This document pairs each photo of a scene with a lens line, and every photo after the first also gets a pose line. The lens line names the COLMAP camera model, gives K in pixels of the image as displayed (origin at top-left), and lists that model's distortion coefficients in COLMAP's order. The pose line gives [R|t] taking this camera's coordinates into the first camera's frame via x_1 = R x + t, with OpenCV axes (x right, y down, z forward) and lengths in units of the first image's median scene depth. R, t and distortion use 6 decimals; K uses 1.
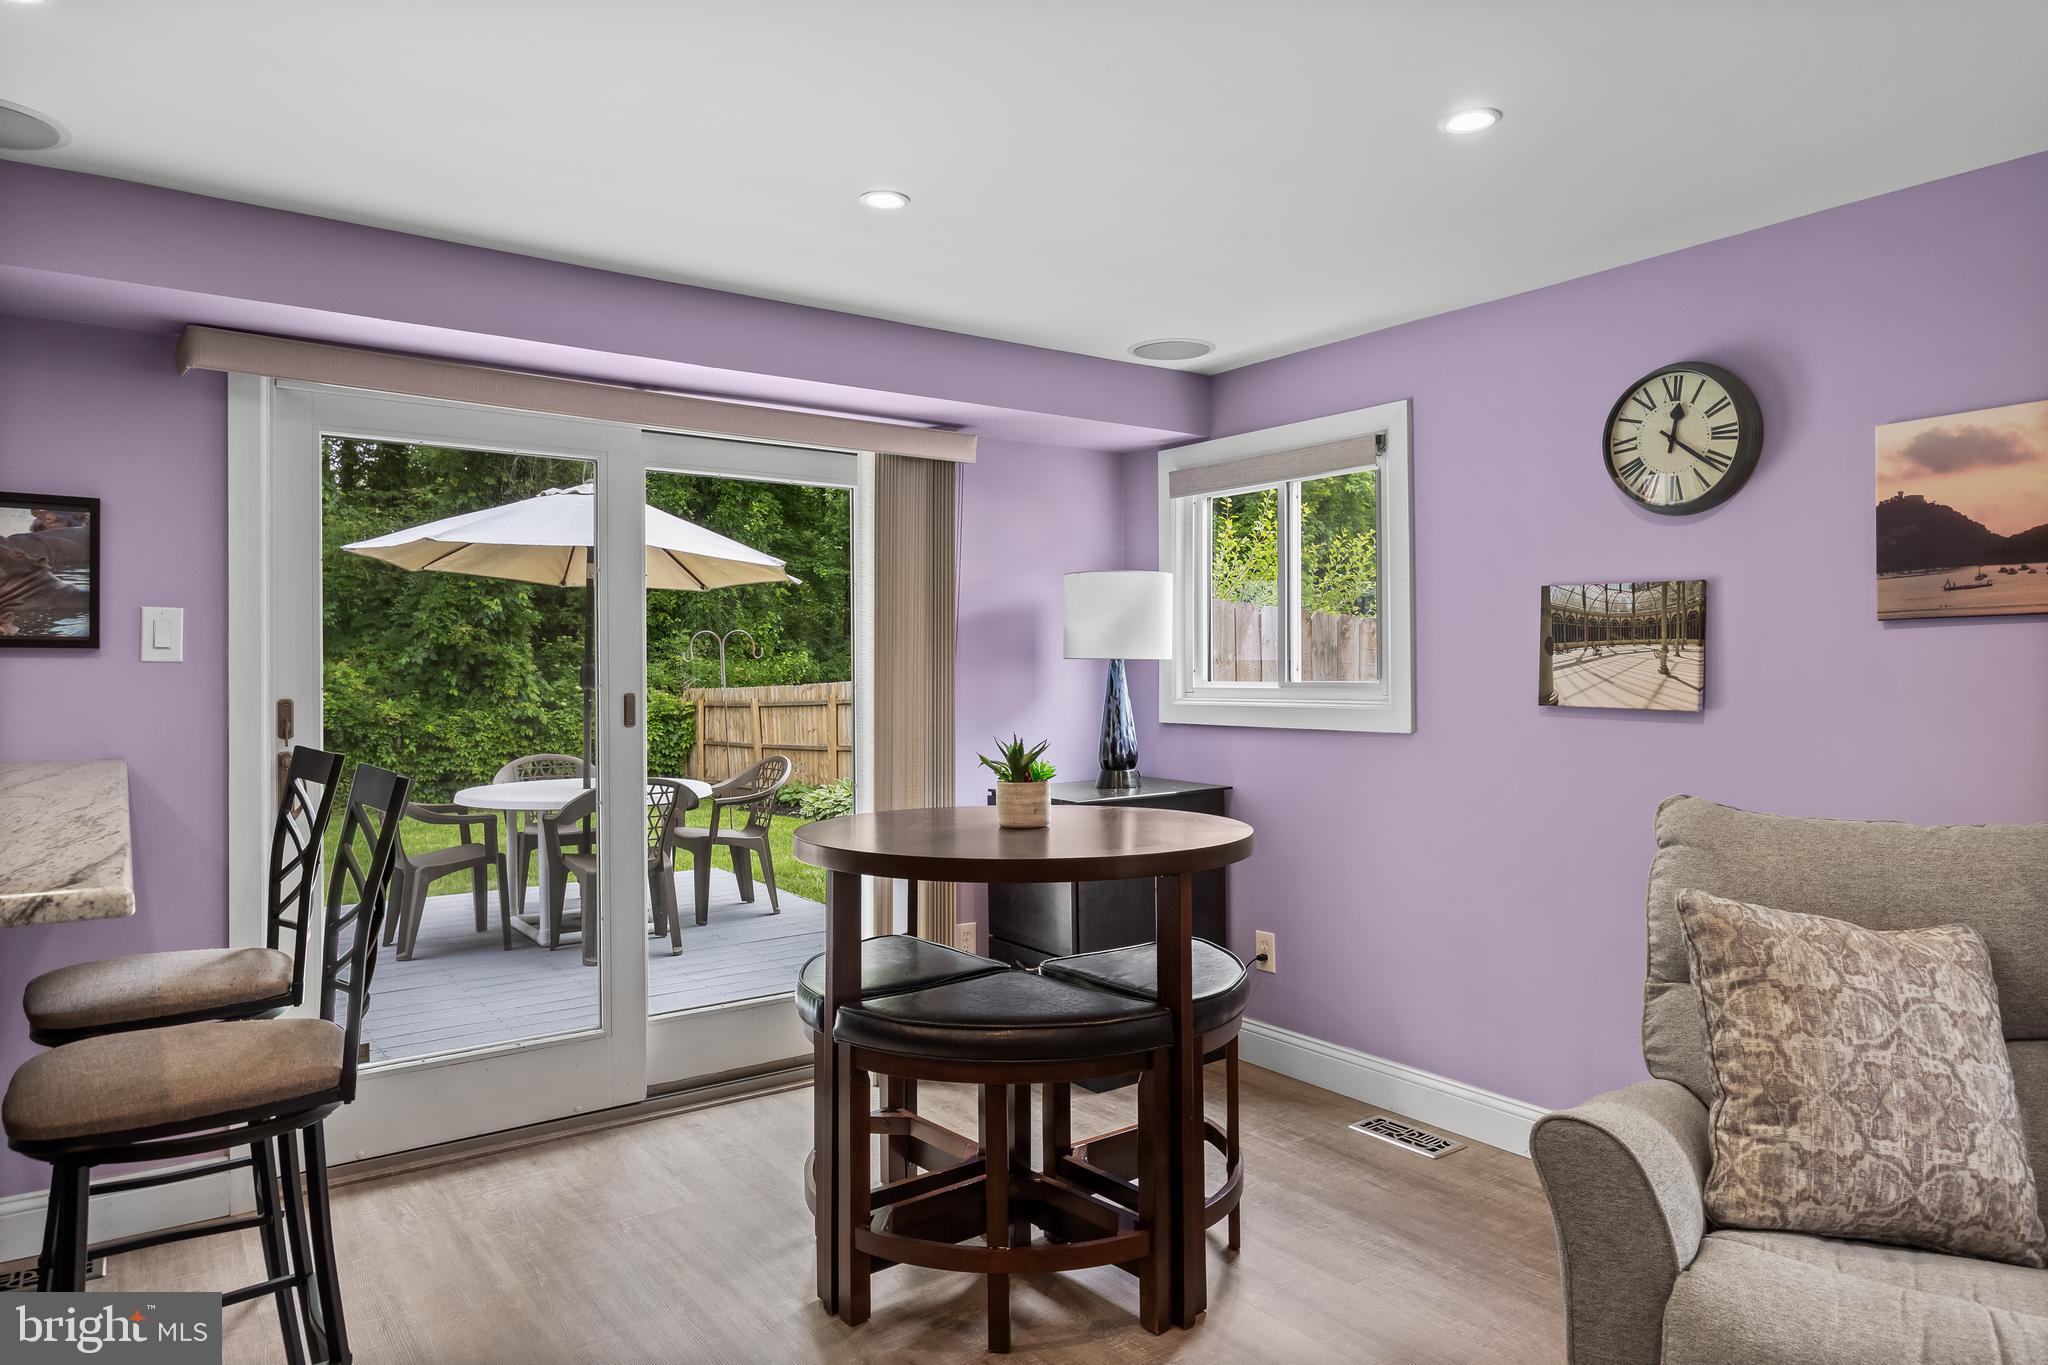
lens RADIAL K [[1266.3, 0, 1024.3], [0, 1266.3, 662.0], [0, 0, 1]] dist [-0.003348, -0.000249]
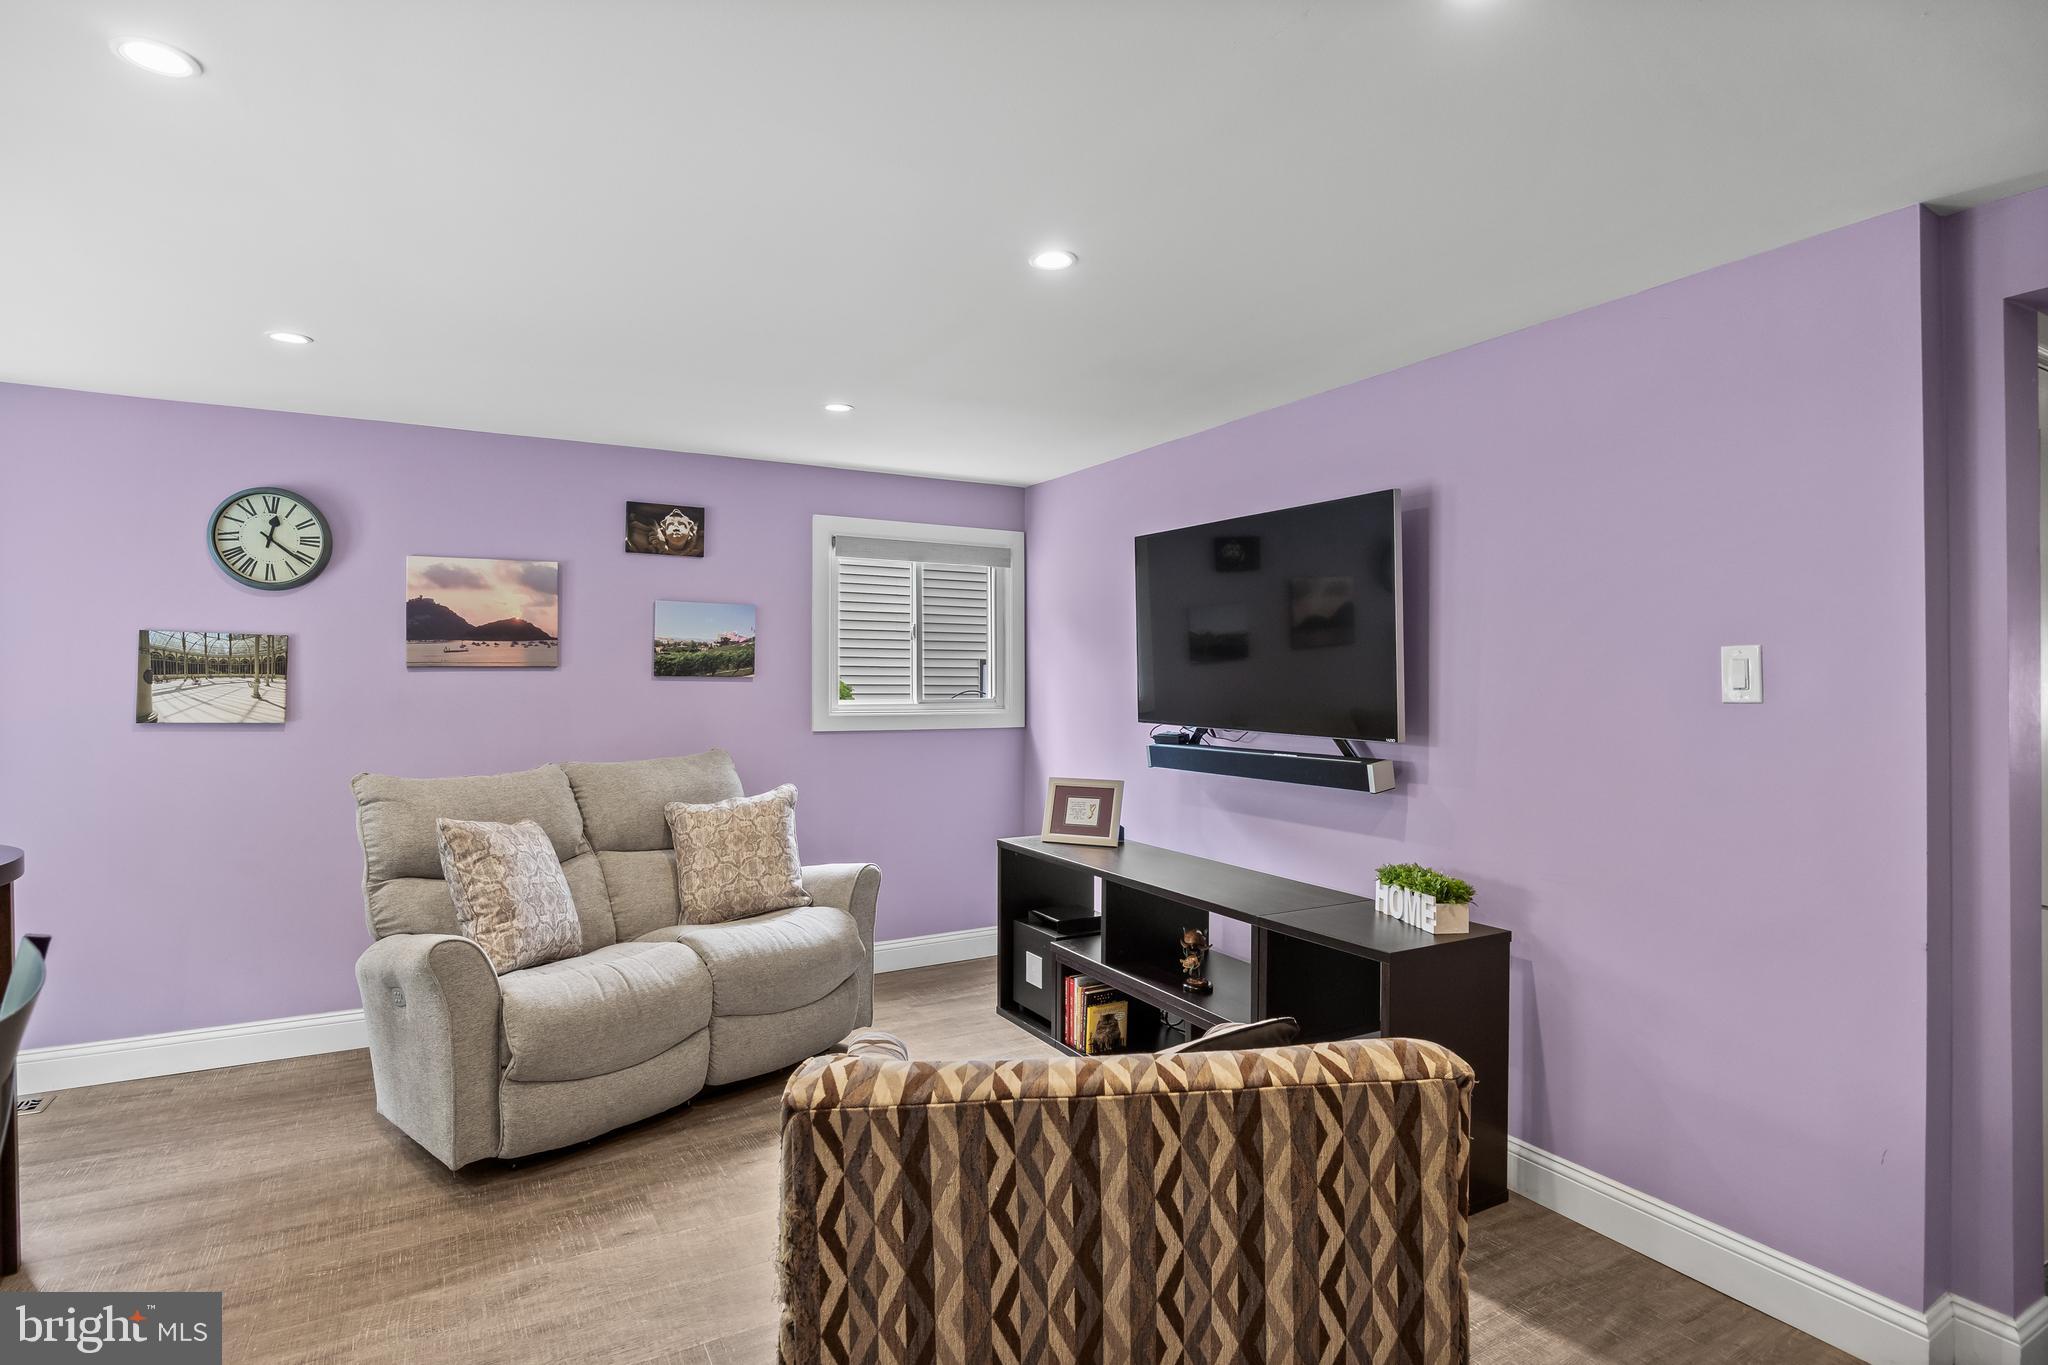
lens RADIAL K [[1101.9, 0, 1025.2], [0, 1101.9, 682.1], [0, 0, 1]] dist [0.003240, -0.000001]
pose [[0.110193, -0.000350, 0.993910, -0.672067], [-0.012828, 0.999916, 0.001774, -0.023045], [-0.993827, -0.012946, 0.110180, -0.018305]]
